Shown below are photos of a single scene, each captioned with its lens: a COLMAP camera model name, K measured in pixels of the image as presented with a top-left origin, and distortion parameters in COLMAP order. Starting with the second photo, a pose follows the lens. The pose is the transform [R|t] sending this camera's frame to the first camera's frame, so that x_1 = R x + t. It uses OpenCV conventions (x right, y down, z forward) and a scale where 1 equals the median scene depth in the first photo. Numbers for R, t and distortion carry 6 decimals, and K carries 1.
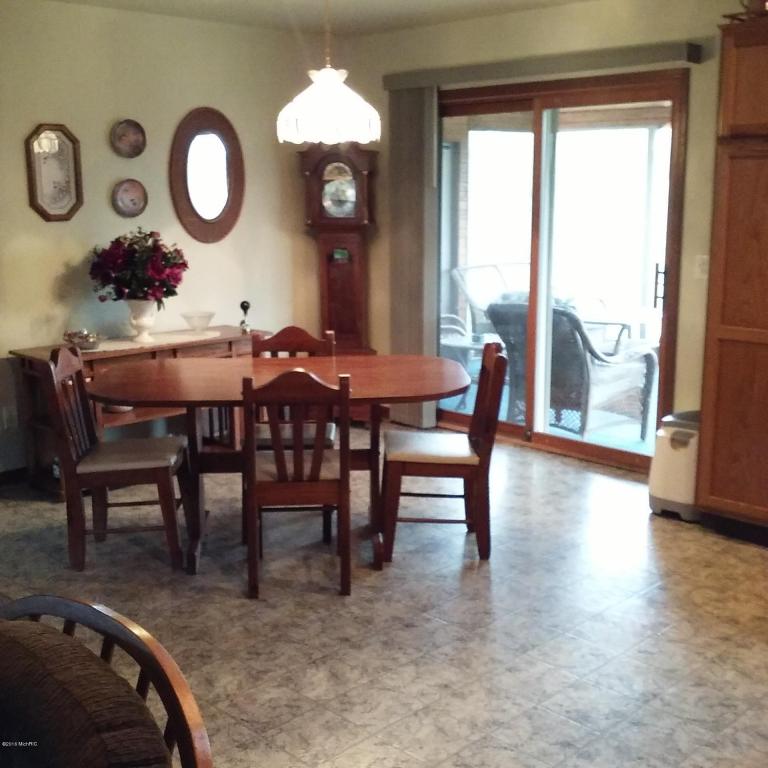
lens RADIAL K [[1007.2, 0, 386.0], [0, 1007.2, 396.0], [0, 0, 1]] dist [0.189784, -0.930114]
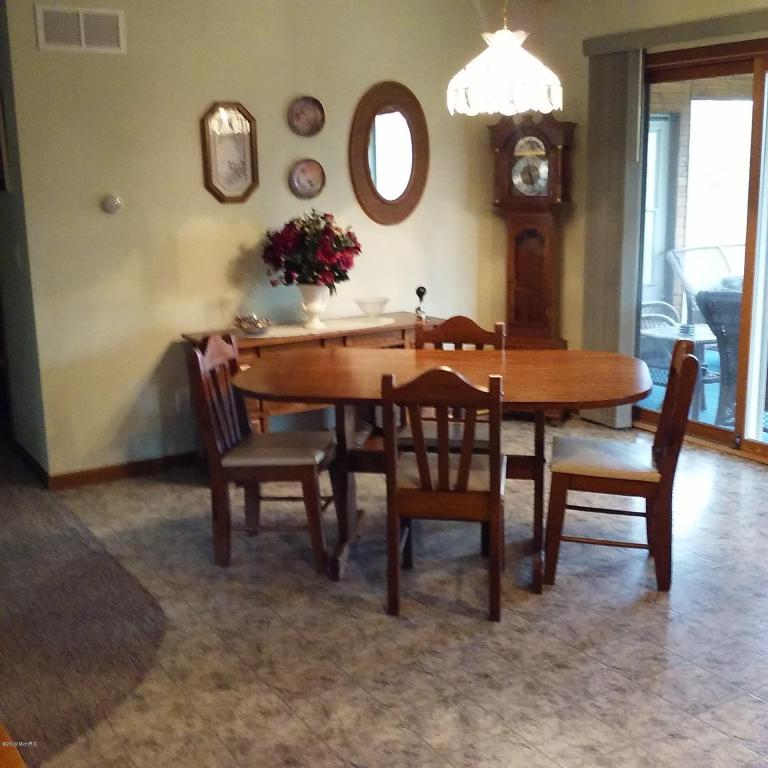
lens RADIAL K [[990.9, 0, 384.0], [0, 990.9, 384.0], [0, 0, 1]] dist [0.125138, -0.392113]
pose [[0.972473, 0.036017, -0.230216, 0.053431], [-0.033443, 0.999327, 0.015073, -0.019282], [0.230604, -0.006959, 0.973023, 0.111266]]
